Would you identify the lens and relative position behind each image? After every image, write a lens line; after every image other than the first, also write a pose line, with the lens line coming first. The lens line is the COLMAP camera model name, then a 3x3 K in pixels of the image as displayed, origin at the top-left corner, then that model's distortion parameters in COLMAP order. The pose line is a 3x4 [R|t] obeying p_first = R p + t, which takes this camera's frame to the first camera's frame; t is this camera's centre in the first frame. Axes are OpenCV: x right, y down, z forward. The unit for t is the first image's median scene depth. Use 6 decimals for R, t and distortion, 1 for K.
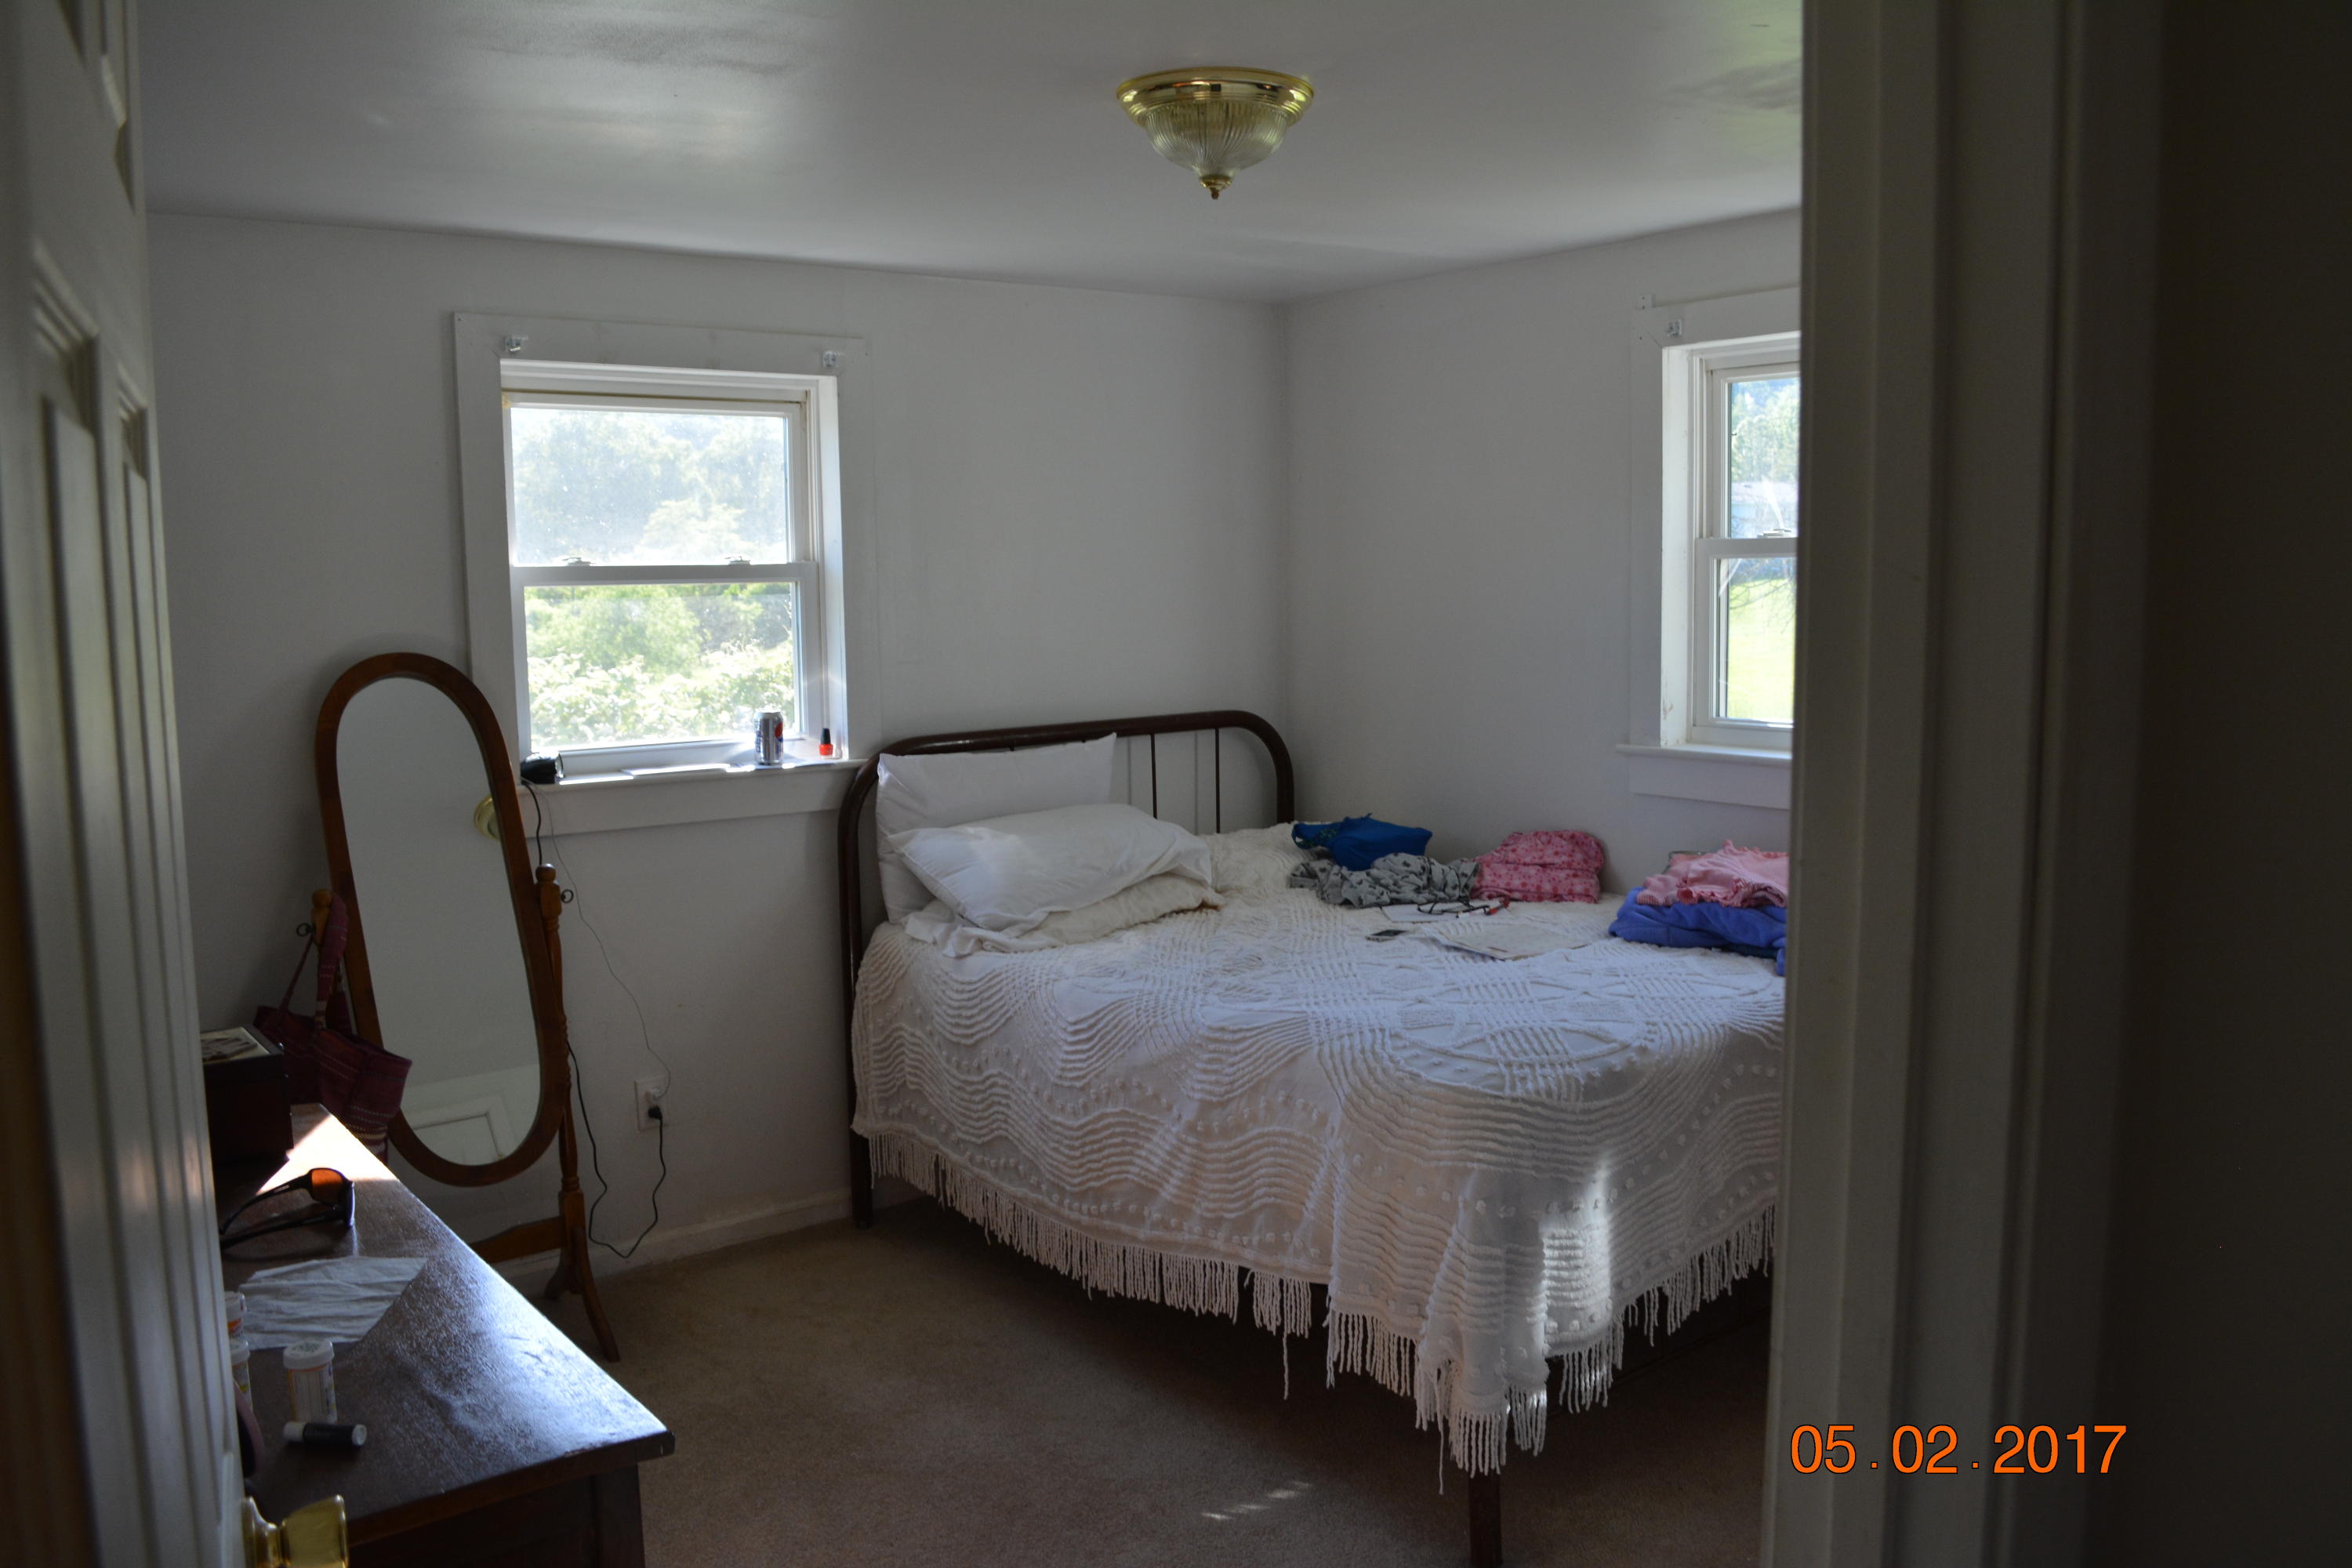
lens RADIAL K [[1867.9, 0, 1183.2], [0, 1867.9, 779.9], [0, 0, 1]] dist [-0.090353, 0.014979]
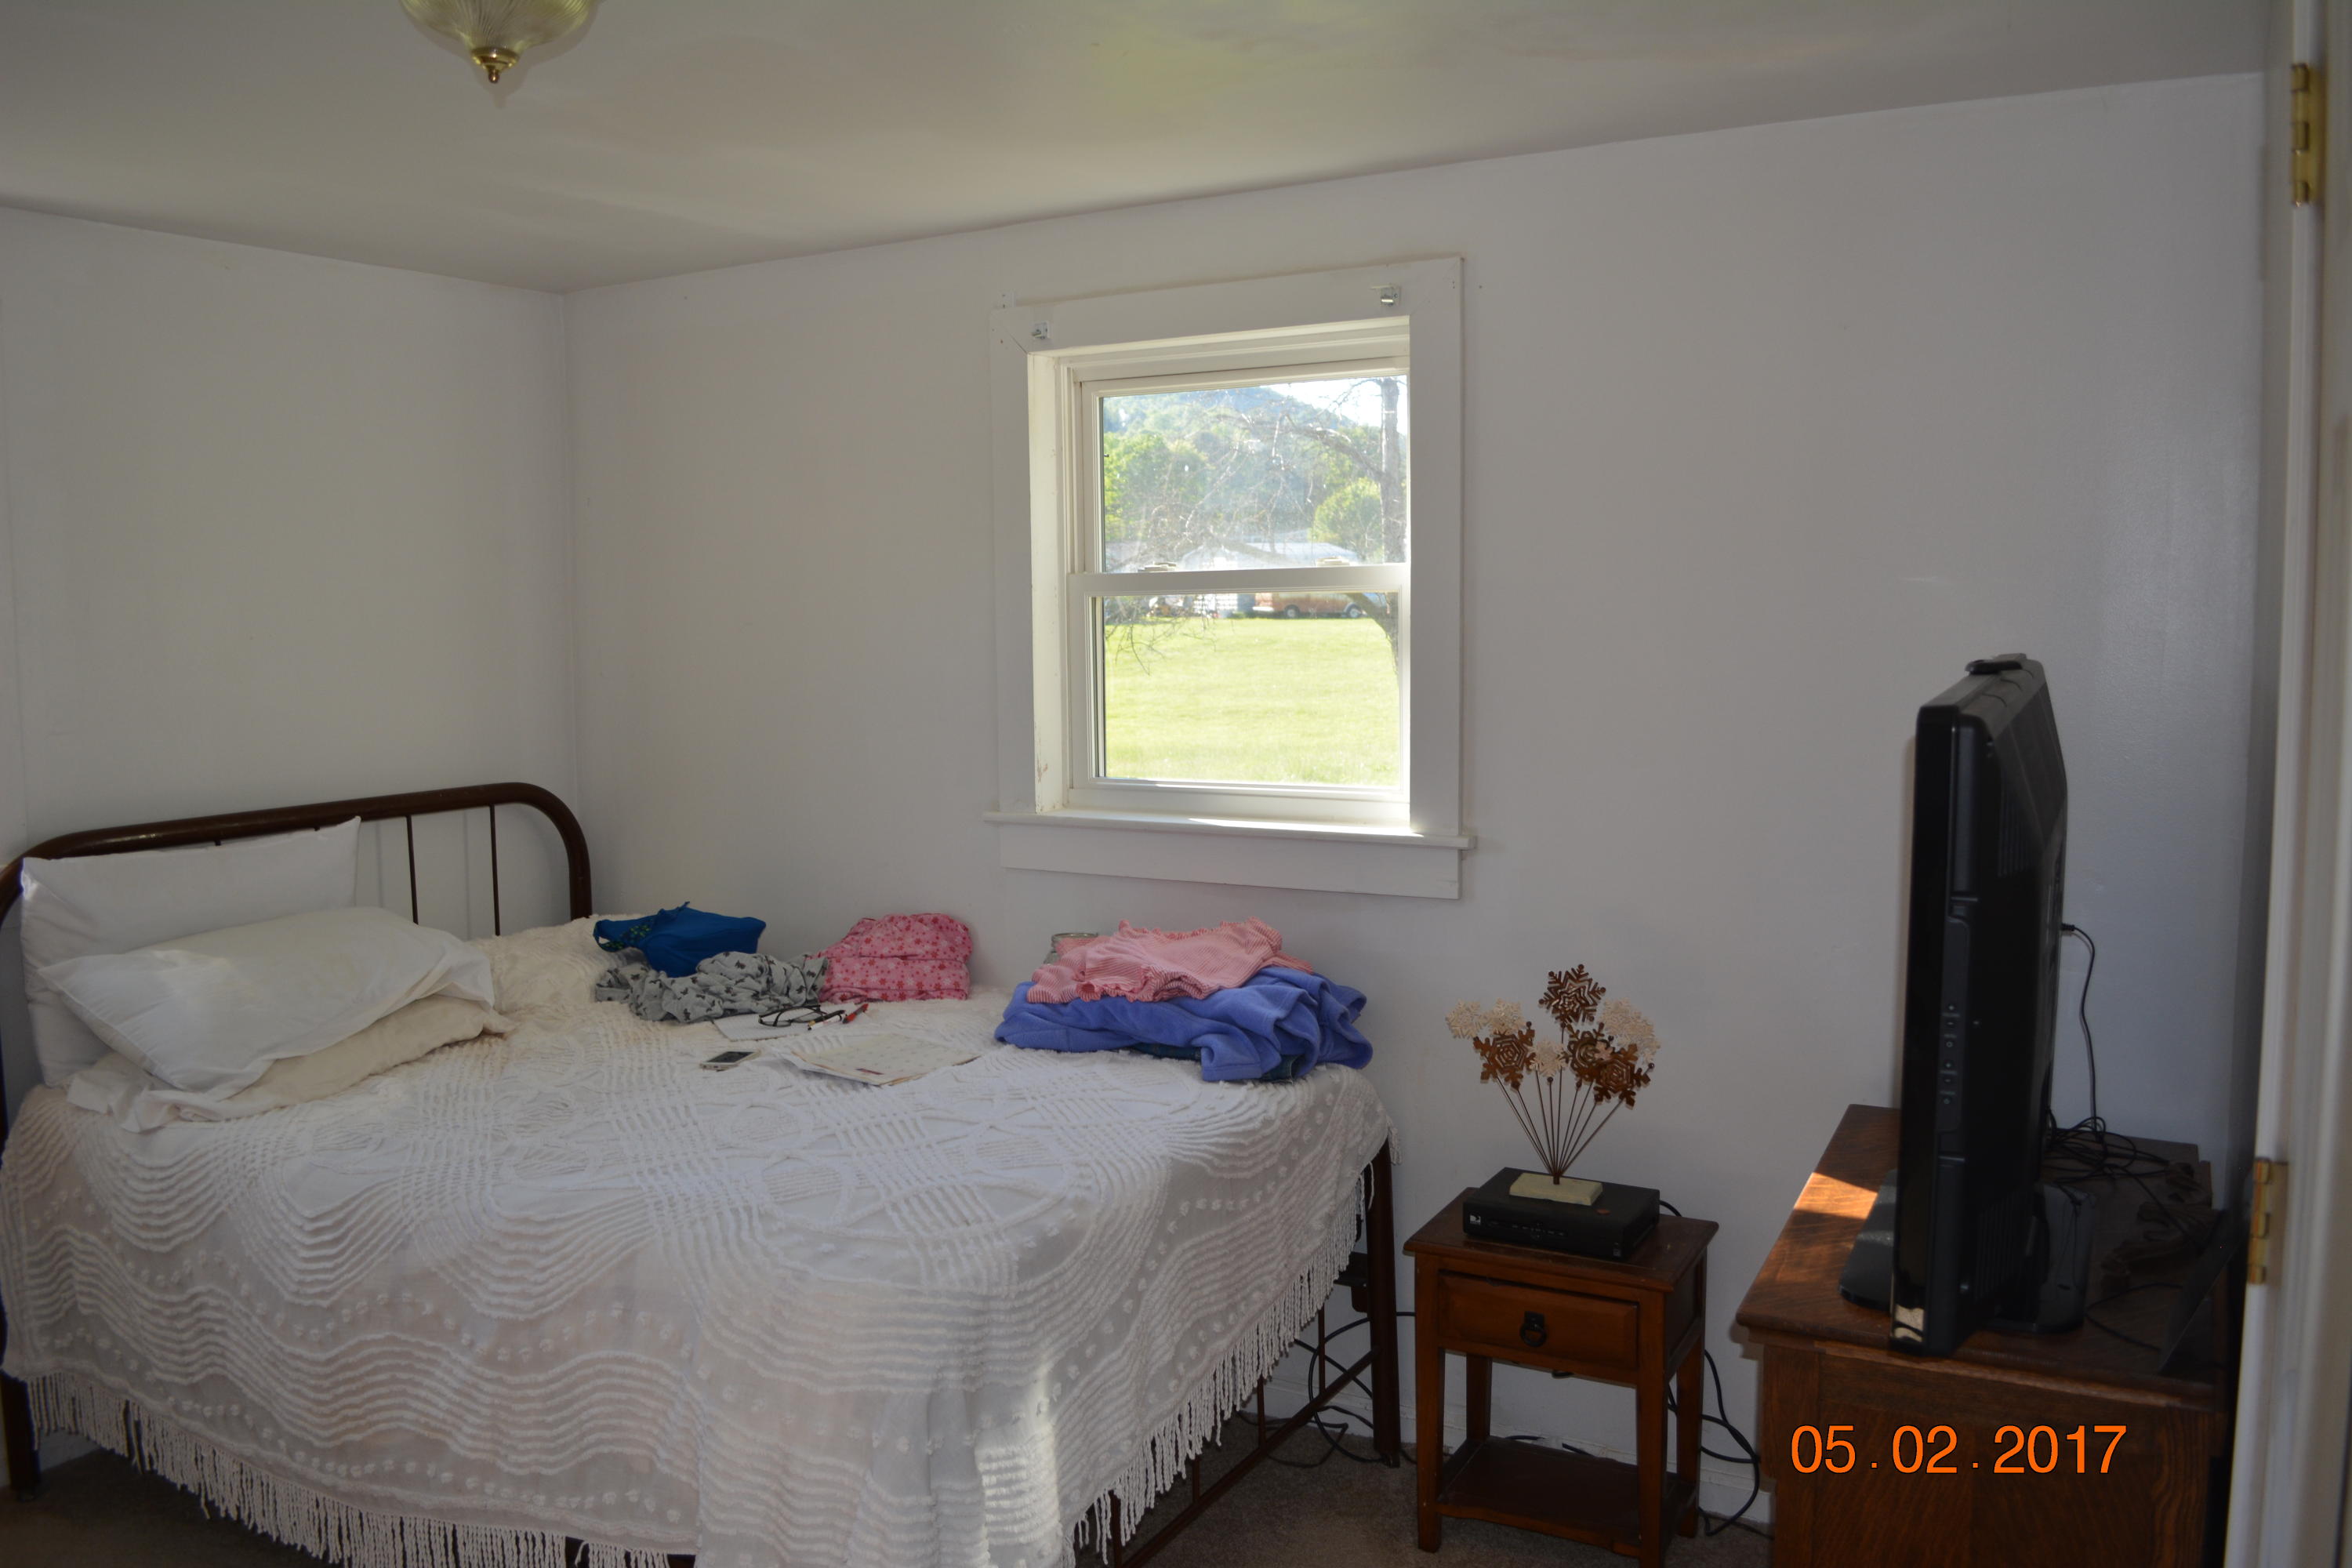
lens RADIAL K [[1867.9, 0, 1188.7], [0, 1867.9, 788.6], [0, 0, 1]] dist [-0.090353, 0.014979]
pose [[0.925361, -0.028285, 0.378030, -0.005837], [0.036453, 0.999231, -0.014468, -0.016148], [-0.377330, 0.027168, 0.925680, 0.192115]]
